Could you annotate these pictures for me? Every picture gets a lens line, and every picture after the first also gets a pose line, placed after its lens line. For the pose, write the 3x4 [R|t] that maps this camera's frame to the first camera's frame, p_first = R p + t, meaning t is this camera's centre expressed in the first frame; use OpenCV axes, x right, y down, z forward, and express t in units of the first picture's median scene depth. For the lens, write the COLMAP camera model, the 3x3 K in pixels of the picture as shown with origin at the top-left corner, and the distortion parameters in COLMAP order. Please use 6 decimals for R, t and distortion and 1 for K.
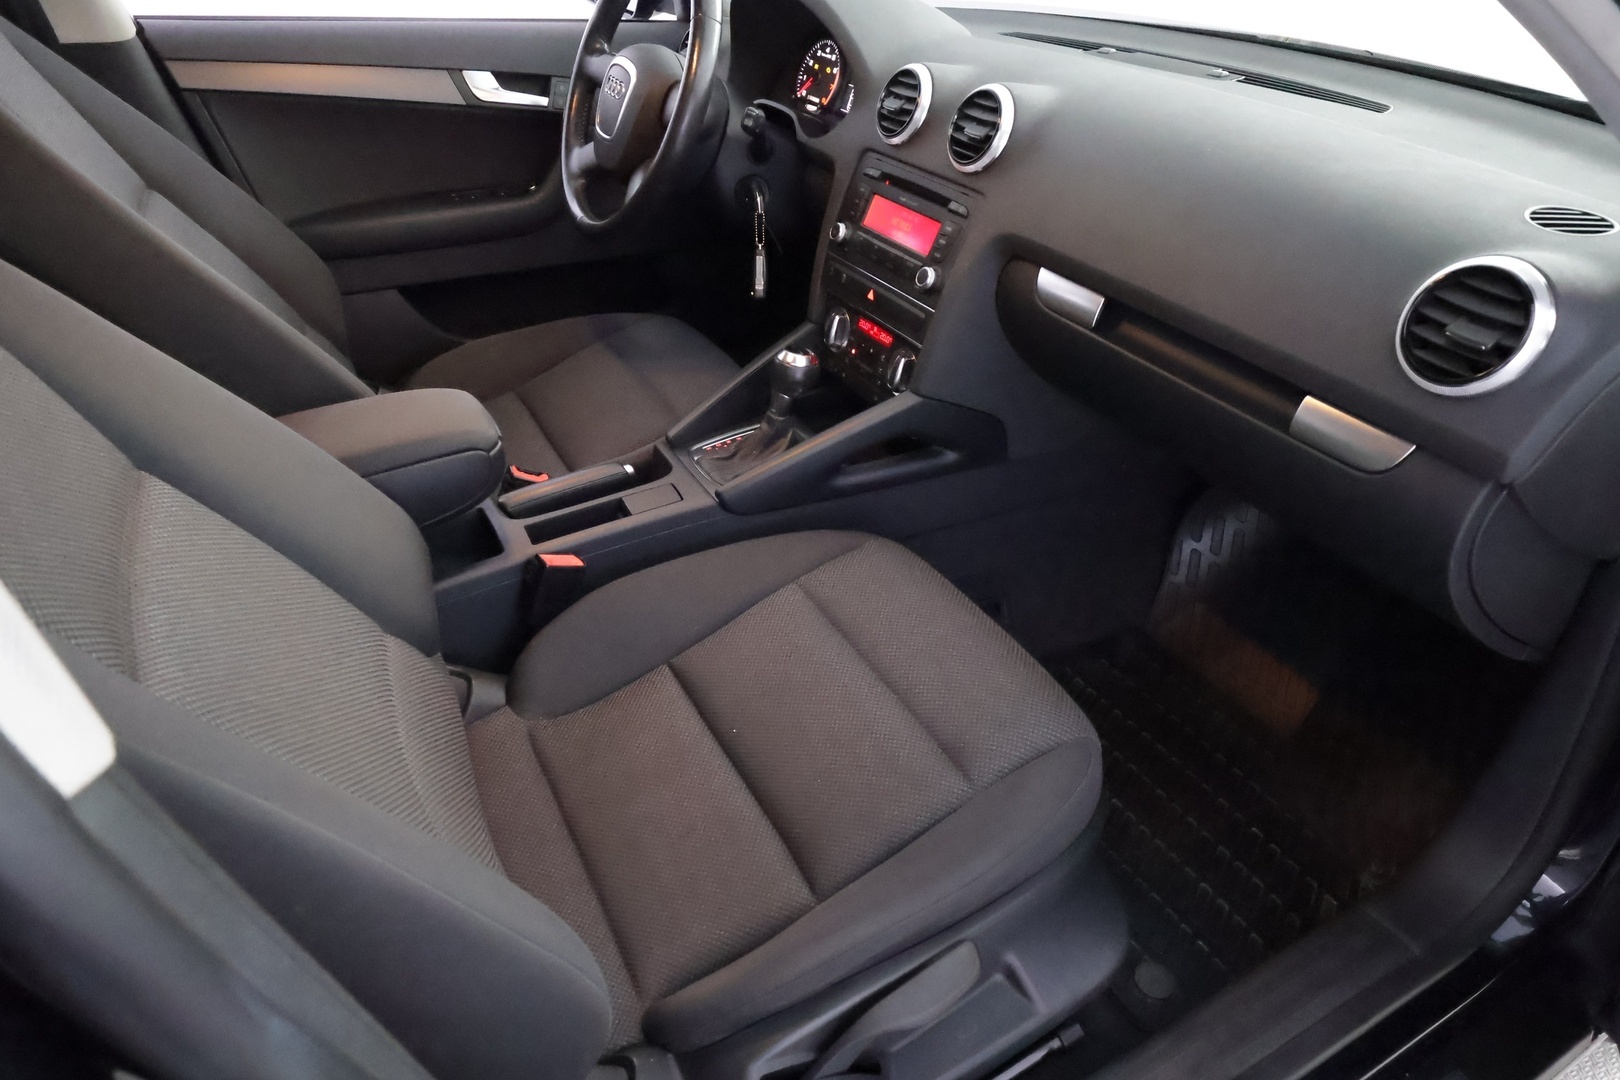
lens RADIAL K [[1002.6, 0, 807.3], [0, 1002.6, 539.7], [0, 0, 1]] dist [0.001264, 0.008374]
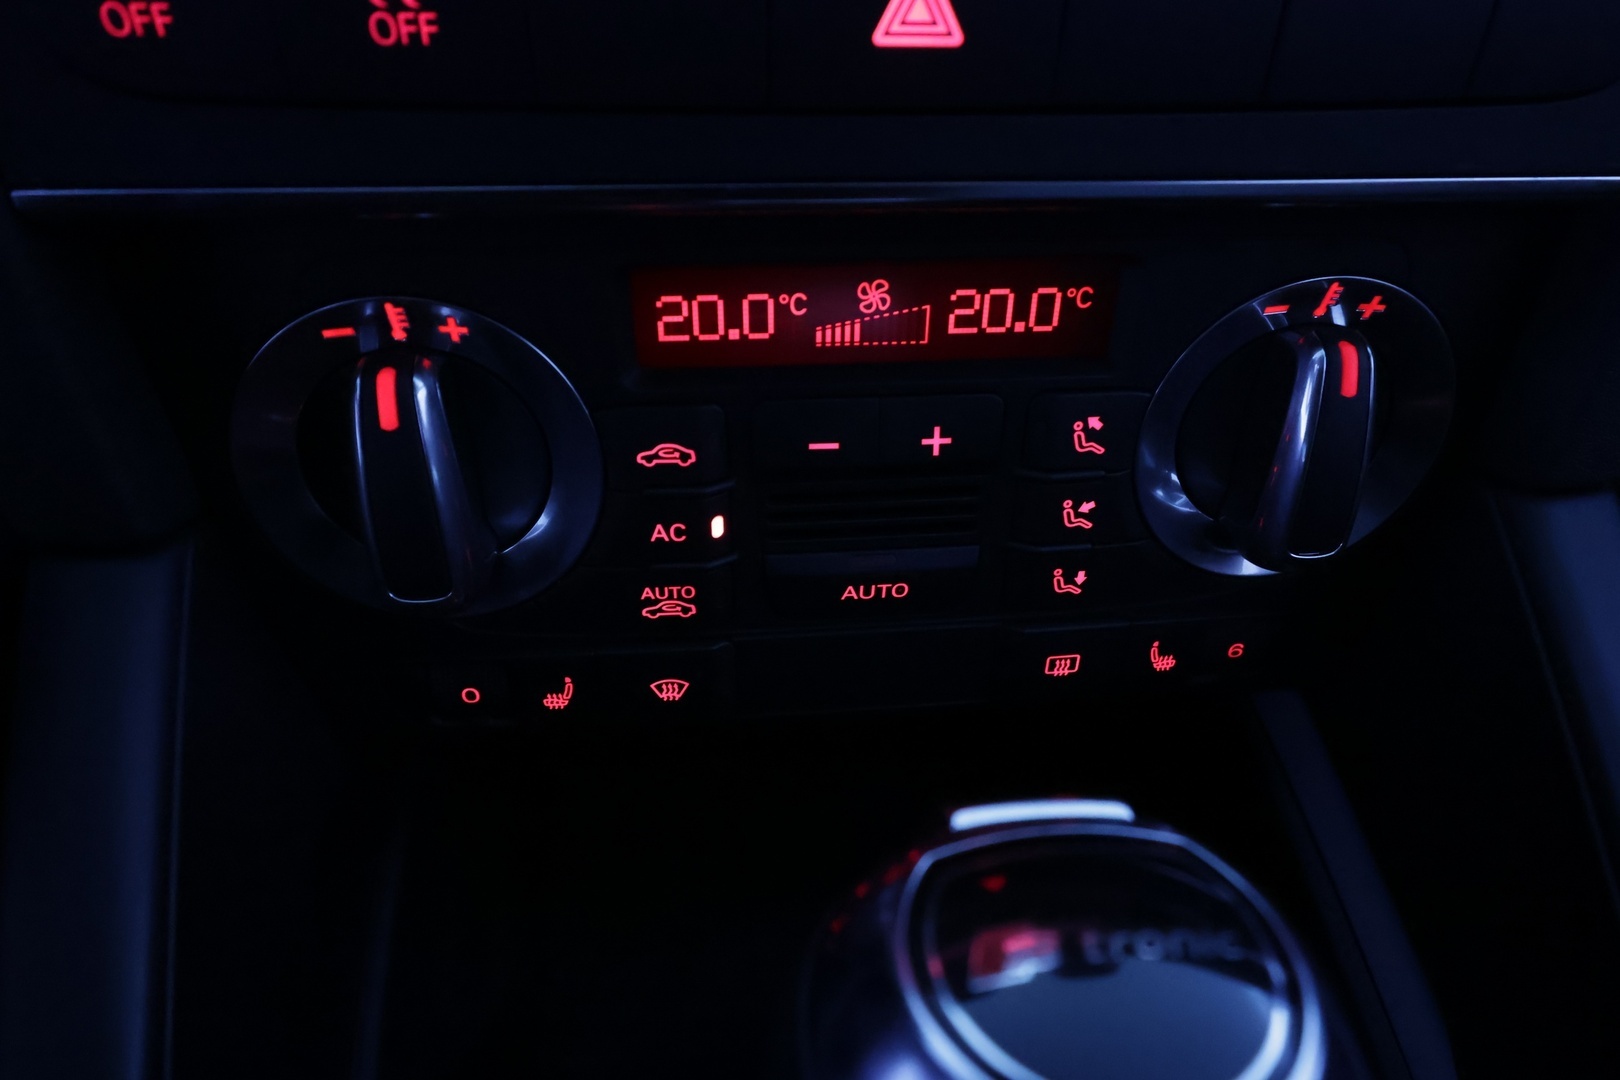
lens RADIAL K [[1002.6, 0, 815.5], [0, 1002.6, 539.9], [0, 0, 1]] dist [0.001264, 0.008374]
pose [[0.384440, -0.603939, 0.698186, -0.050377], [0.486107, 0.775396, 0.403064, -0.248768], [-0.784797, 0.184439, 0.591673, 0.954495]]
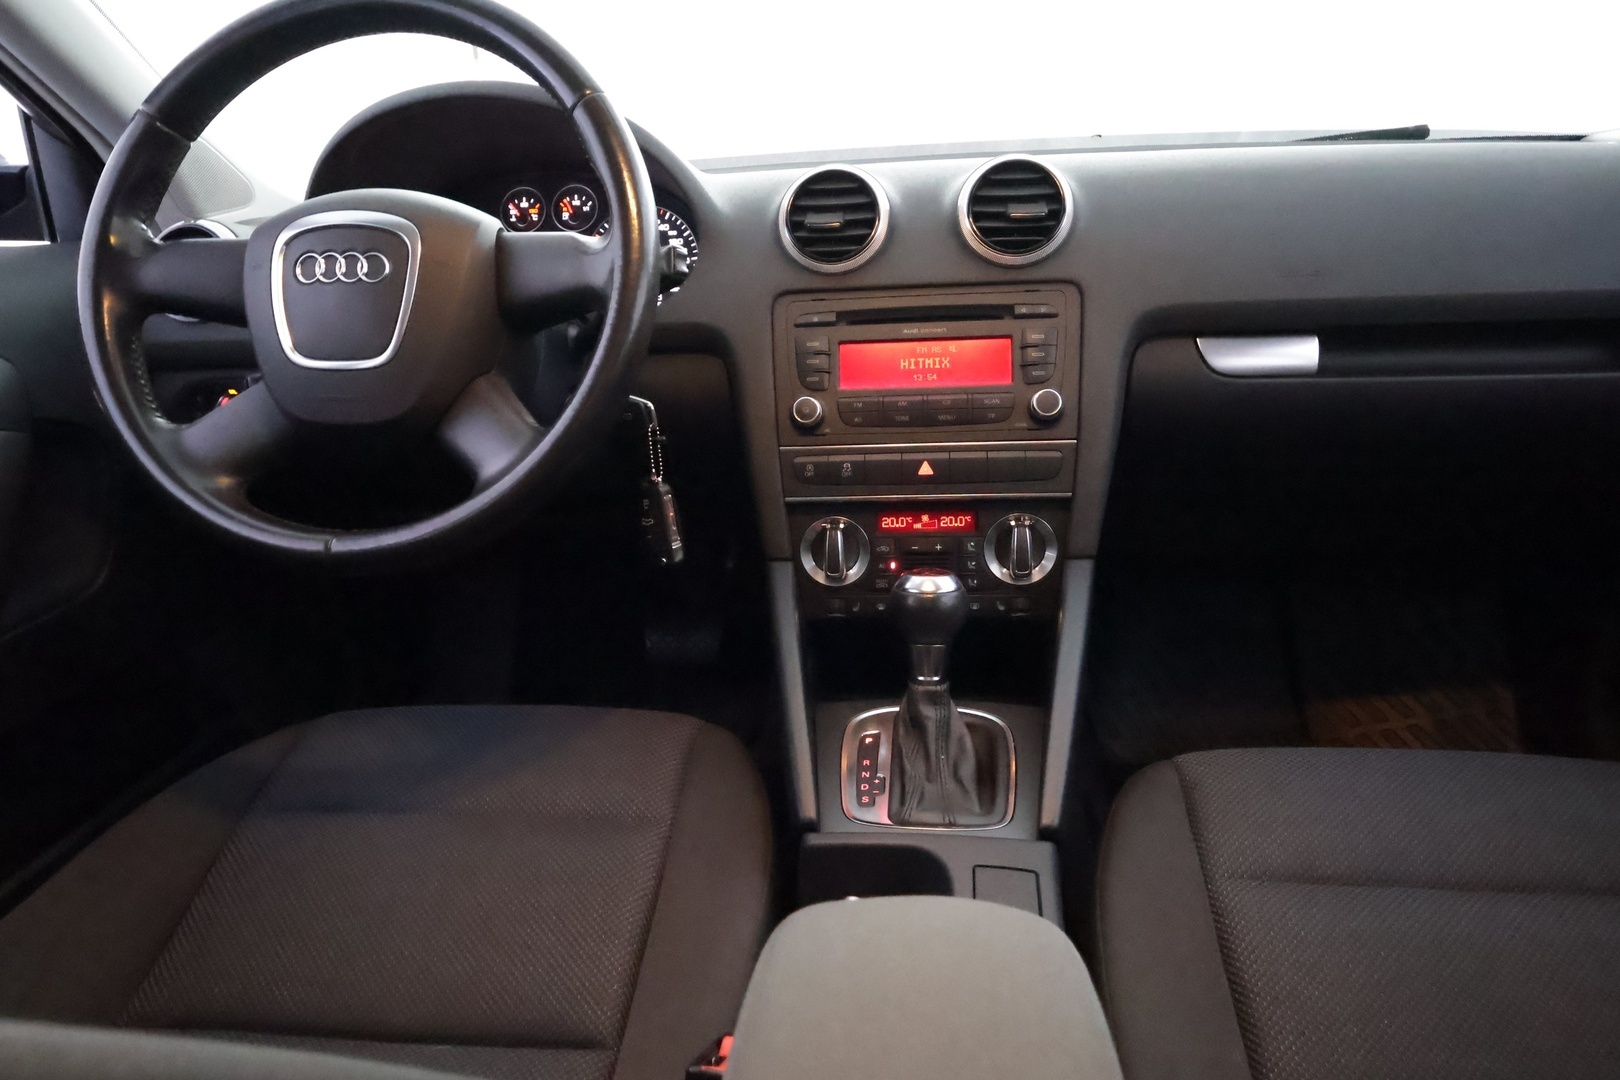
lens RADIAL K [[1002.6, 0, 813.8], [0, 1002.6, 542.7], [0, 0, 1]] dist [0.001264, 0.008374]
pose [[0.574521, -0.313957, 0.755881, -0.507735], [0.501589, 0.864825, -0.022034, -0.223923], [-0.646787, 0.391801, 0.654338, 0.623934]]
